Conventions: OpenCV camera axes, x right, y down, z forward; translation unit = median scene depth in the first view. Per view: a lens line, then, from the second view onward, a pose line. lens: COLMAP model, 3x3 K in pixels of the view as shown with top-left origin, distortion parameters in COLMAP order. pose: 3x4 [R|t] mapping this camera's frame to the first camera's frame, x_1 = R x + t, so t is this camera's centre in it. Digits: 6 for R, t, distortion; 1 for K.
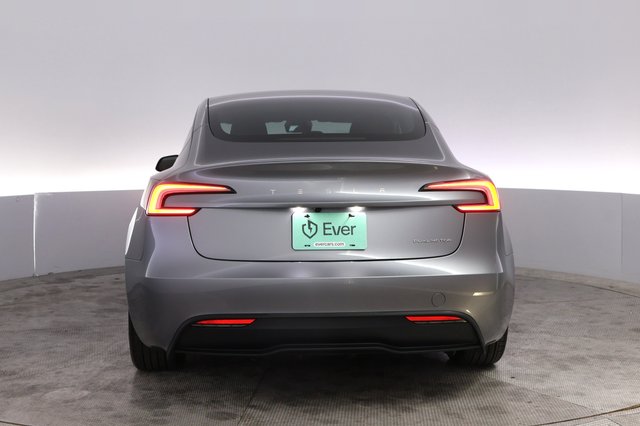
lens RADIAL K [[651.7, 0, 320.0], [0, 651.7, 212.2], [0, 0, 1]] dist [-0.008232, 0.000000]
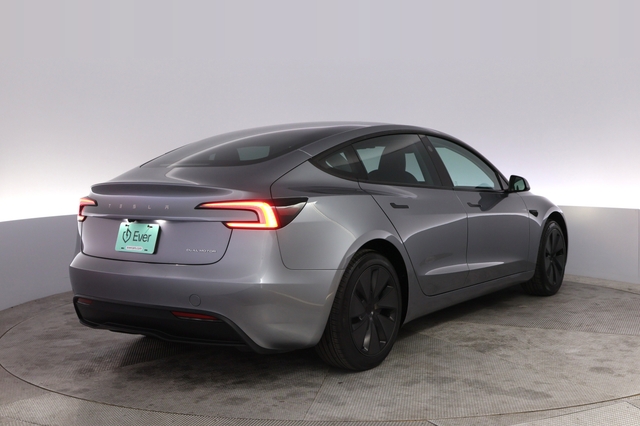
lens RADIAL K [[561.4, 0, 321.1], [0, 561.4, 211.8], [0, 0, 1]] dist [-0.021689, -0.004976]
pose [[0.909614, 0.037124, -0.413792, 0.769235], [-0.044693, 0.998964, -0.008622, -0.027711], [0.413043, 0.026336, 0.910331, 0.147199]]
